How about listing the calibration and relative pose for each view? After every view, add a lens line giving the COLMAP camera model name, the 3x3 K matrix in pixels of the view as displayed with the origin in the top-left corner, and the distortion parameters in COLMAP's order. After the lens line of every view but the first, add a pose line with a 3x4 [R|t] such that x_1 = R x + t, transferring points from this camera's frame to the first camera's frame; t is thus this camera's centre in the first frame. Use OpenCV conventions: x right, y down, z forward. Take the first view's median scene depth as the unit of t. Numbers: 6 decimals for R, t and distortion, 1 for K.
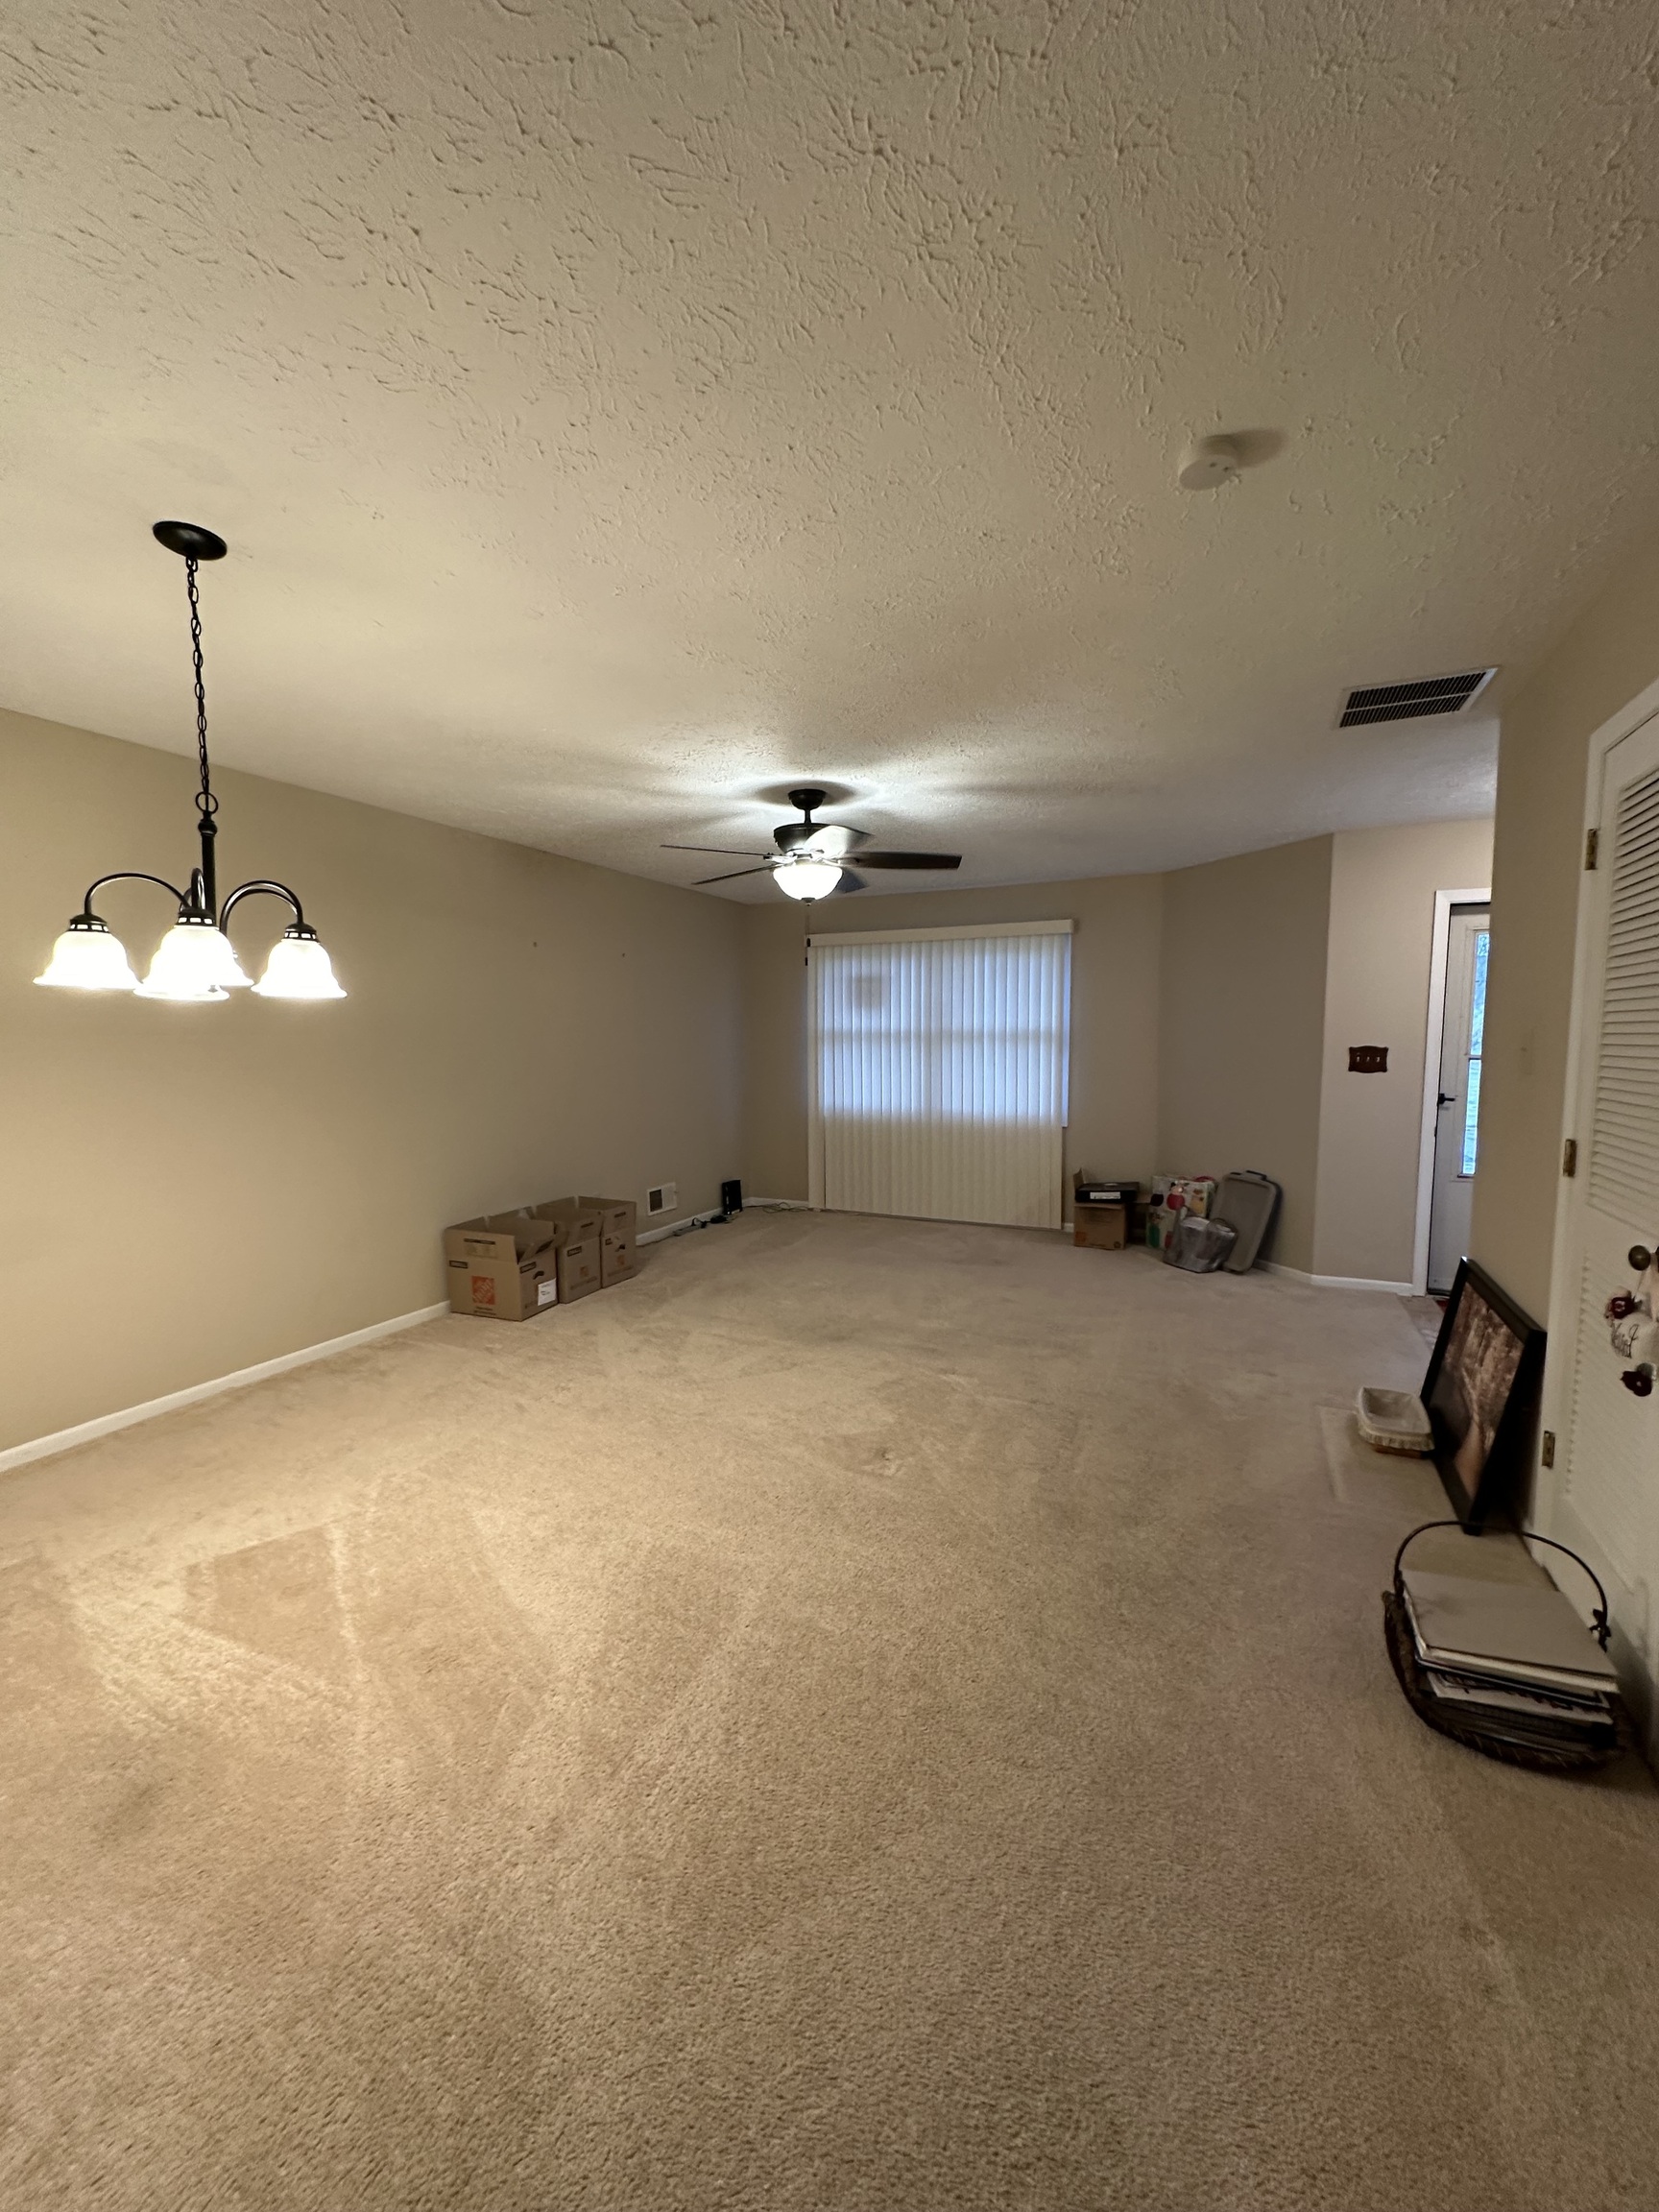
lens RADIAL K [[876.2, 0, 829.8], [0, 876.2, 1111.3], [0, 0, 1]] dist [-0.002648, 0.000186]
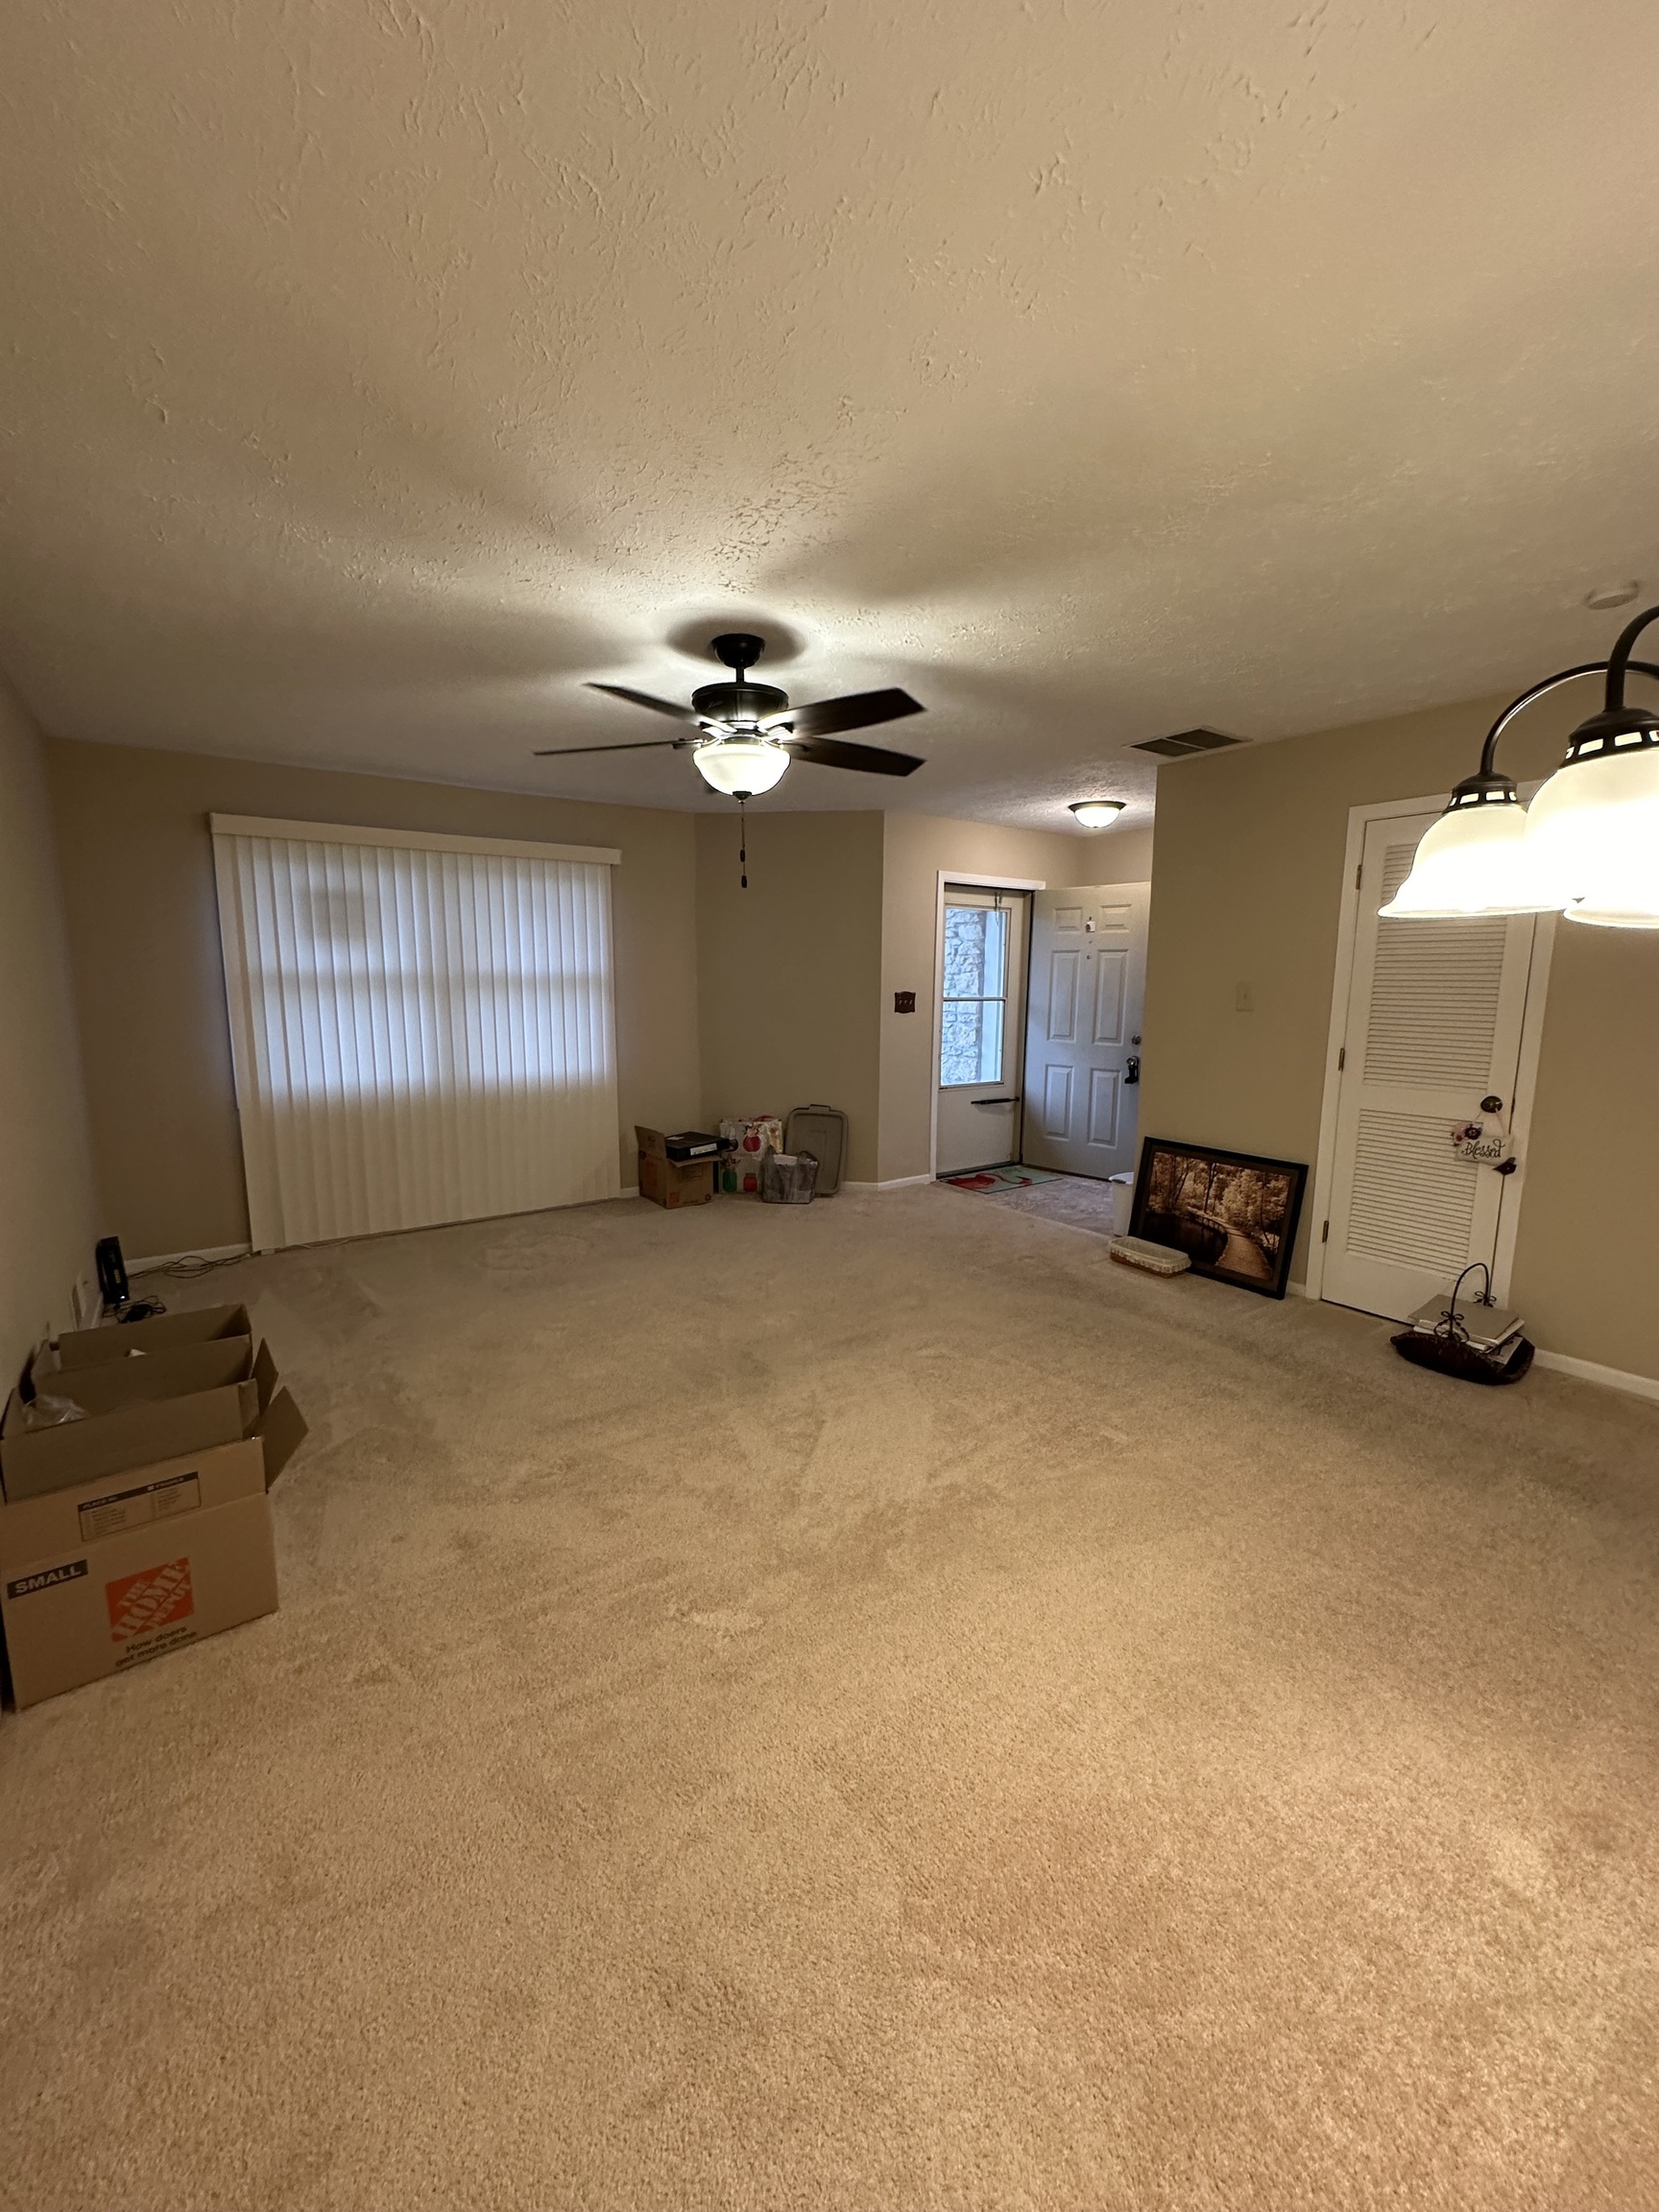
lens RADIAL K [[879.5, 0, 829.5], [0, 879.5, 1106.0], [0, 0, 1]] dist [-0.001932, 0.000543]
pose [[0.493756, -0.122352, 0.860950, -0.472242], [0.067574, 0.992457, 0.102287, -0.042825], [-0.866971, 0.007673, 0.498299, 0.421010]]
